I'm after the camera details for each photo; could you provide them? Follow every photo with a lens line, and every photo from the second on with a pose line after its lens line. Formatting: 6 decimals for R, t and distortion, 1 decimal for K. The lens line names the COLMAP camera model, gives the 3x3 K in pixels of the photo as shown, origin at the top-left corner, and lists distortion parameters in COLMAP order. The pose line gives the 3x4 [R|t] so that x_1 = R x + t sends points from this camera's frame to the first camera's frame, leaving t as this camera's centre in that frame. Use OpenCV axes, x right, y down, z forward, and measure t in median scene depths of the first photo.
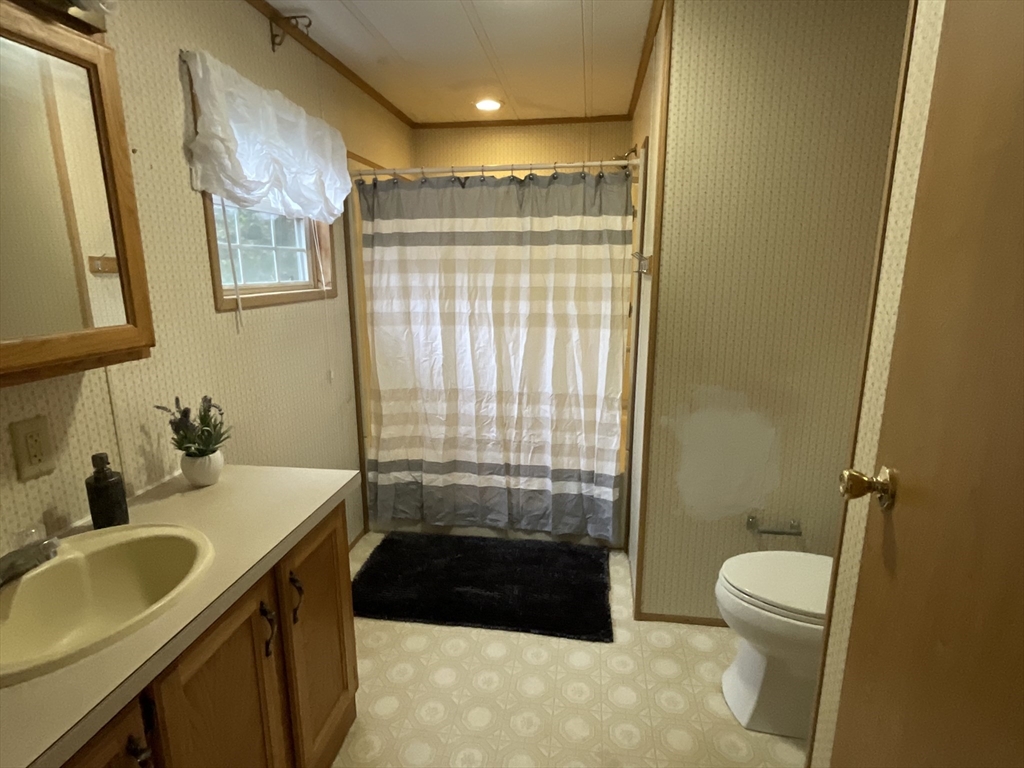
lens RADIAL K [[534.5, 0, 512.0], [0, 534.5, 384.0], [0, 0, 1]] dist [-0.020835, 0.019704]
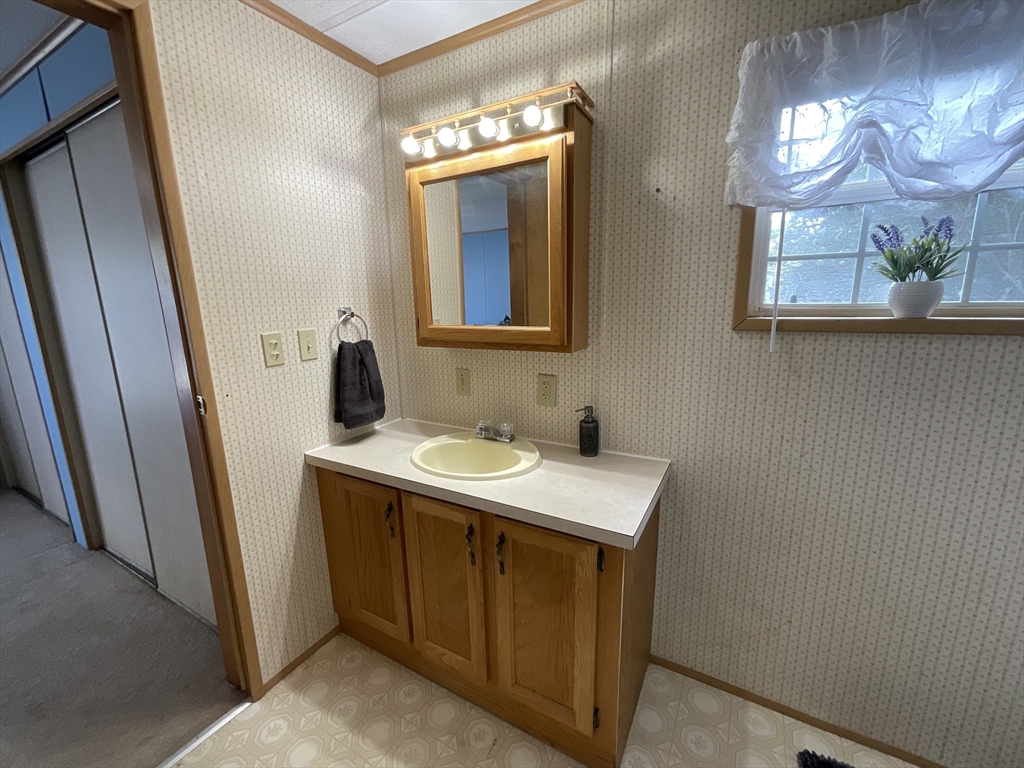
lens RADIAL K [[422.2, 0, 512.0], [0, 422.2, 384.0], [0, 0, 1]] dist [0.000208, 0.000104]
pose [[-0.357062, 0.196164, -0.913250, 0.273437], [-0.180509, 0.944779, 0.273512, -0.167743], [0.916473, 0.262511, -0.301936, 0.821321]]
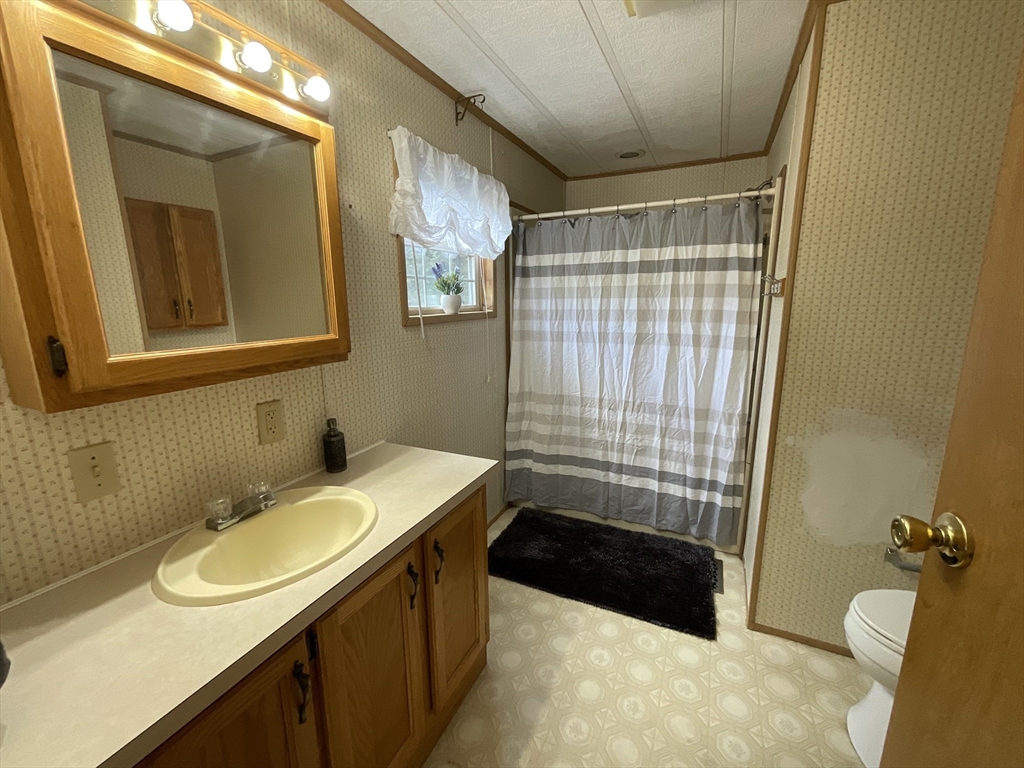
lens RADIAL K [[423.2, 0, 512.0], [0, 423.2, 384.0], [0, 0, 1]] dist [-0.000087, -0.000934]
pose [[0.954826, 0.050252, -0.292887, 0.010999], [-0.054143, 0.998520, -0.005187, -0.005330], [0.292193, 0.020810, 0.956133, 0.082491]]
